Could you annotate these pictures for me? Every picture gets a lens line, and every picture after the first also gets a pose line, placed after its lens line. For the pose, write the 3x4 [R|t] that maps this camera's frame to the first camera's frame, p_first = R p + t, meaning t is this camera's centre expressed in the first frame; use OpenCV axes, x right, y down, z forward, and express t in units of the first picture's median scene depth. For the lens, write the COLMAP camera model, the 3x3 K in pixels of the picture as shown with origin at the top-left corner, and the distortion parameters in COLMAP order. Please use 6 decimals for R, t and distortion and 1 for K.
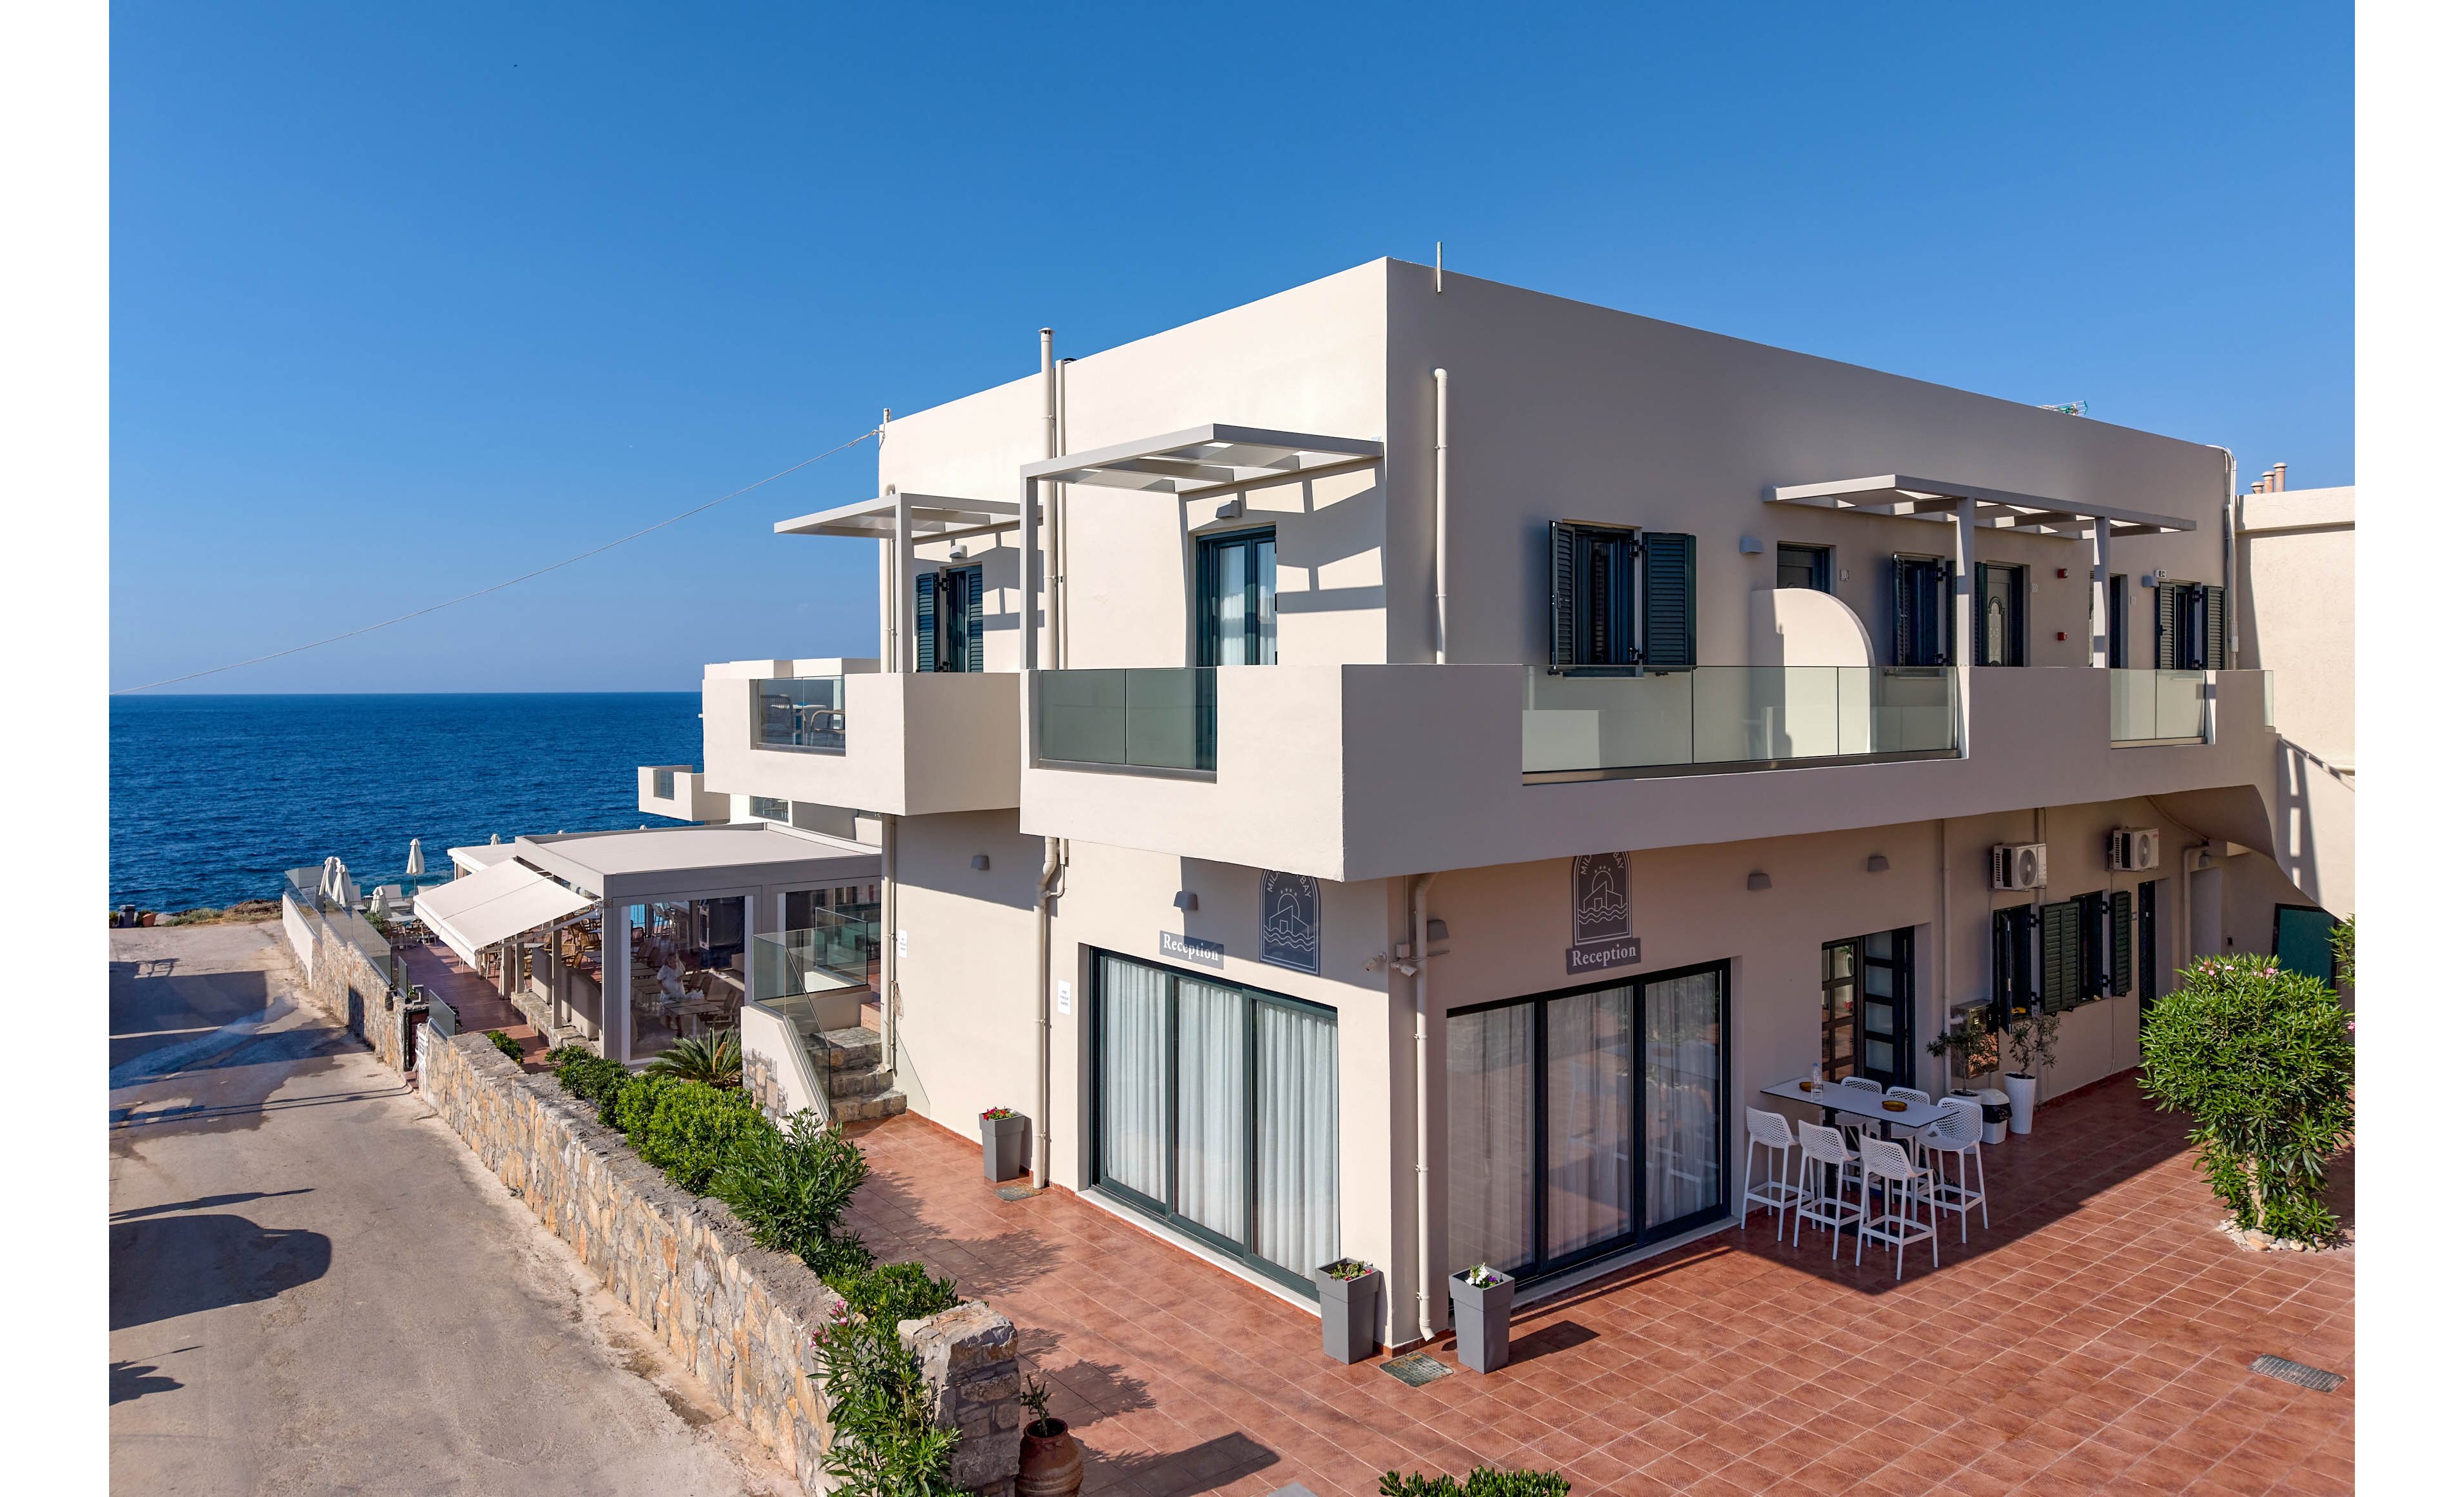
lens RADIAL K [[1535.5, 0, 1232.0], [0, 1535.5, 748.5], [0, 0, 1]] dist [-0.002056, -0.000129]
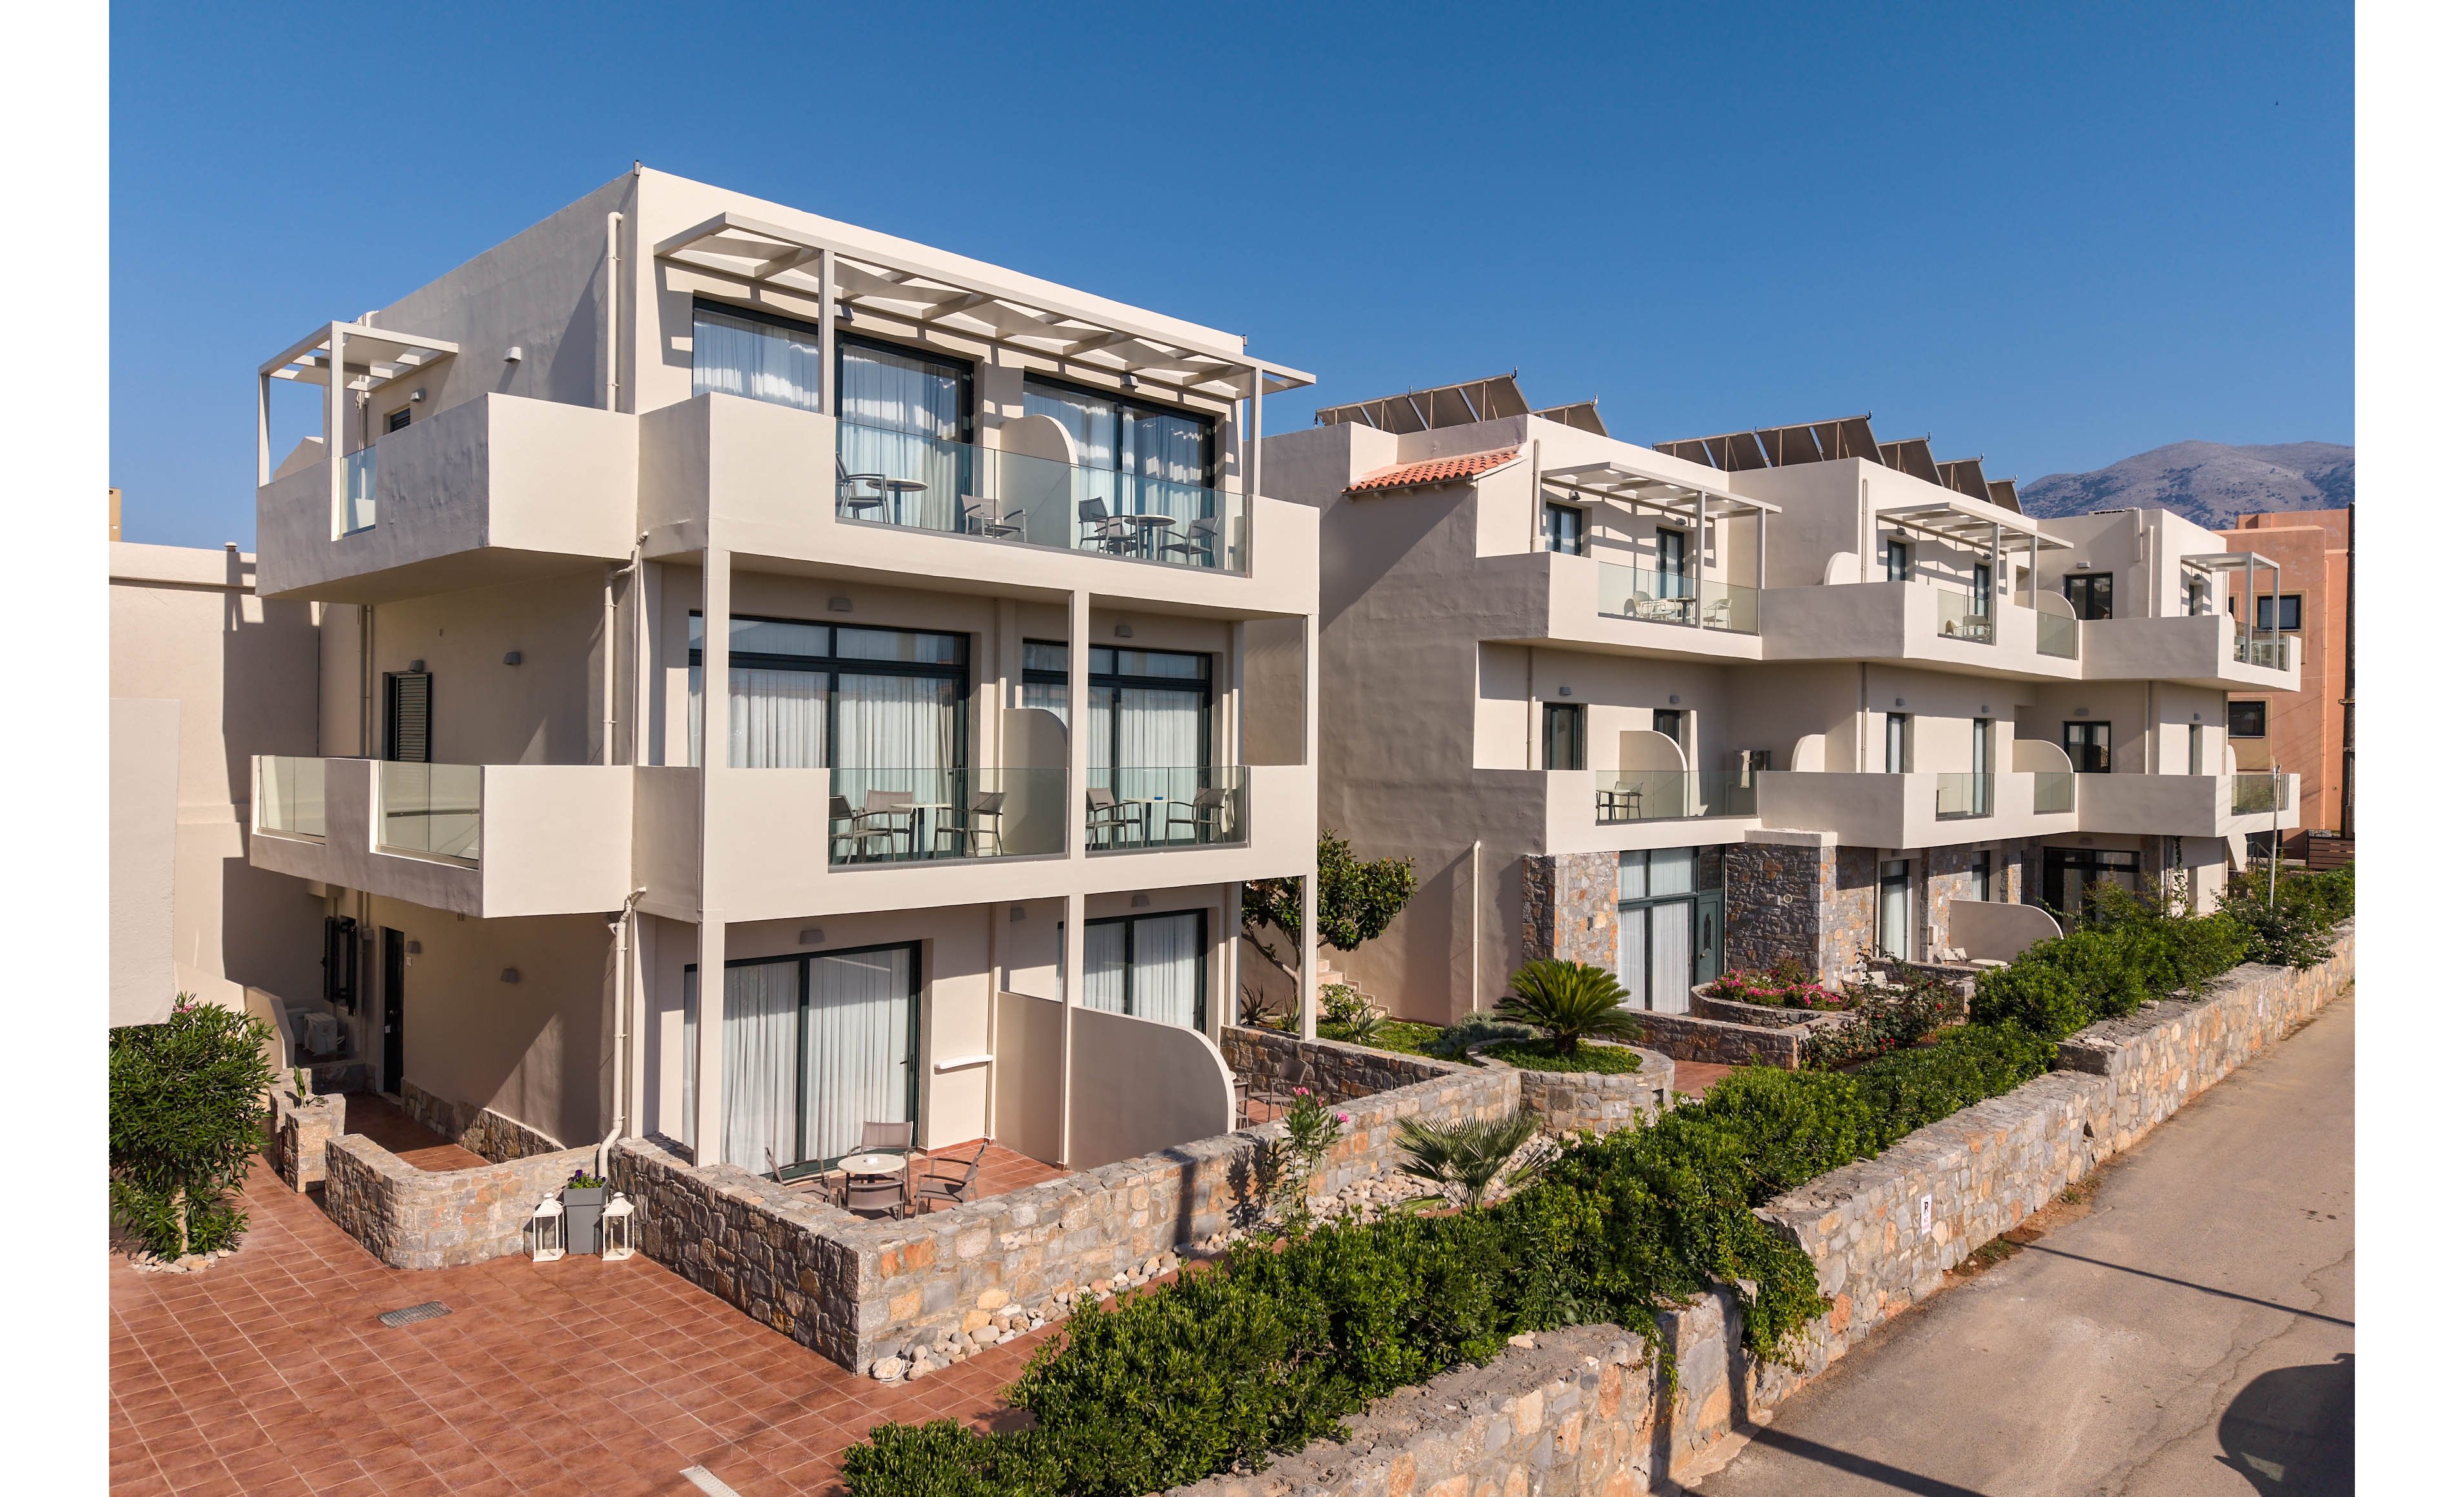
lens RADIAL K [[1535.5, 0, 1232.0], [0, 1535.5, 748.5], [0, 0, 1]] dist [-0.002056, -0.000129]
pose [[-0.149319, -0.002409, 0.988786, -0.639928], [0.025207, 0.999663, 0.006242, -0.032202], [-0.988468, 0.025857, -0.149208, 0.569805]]
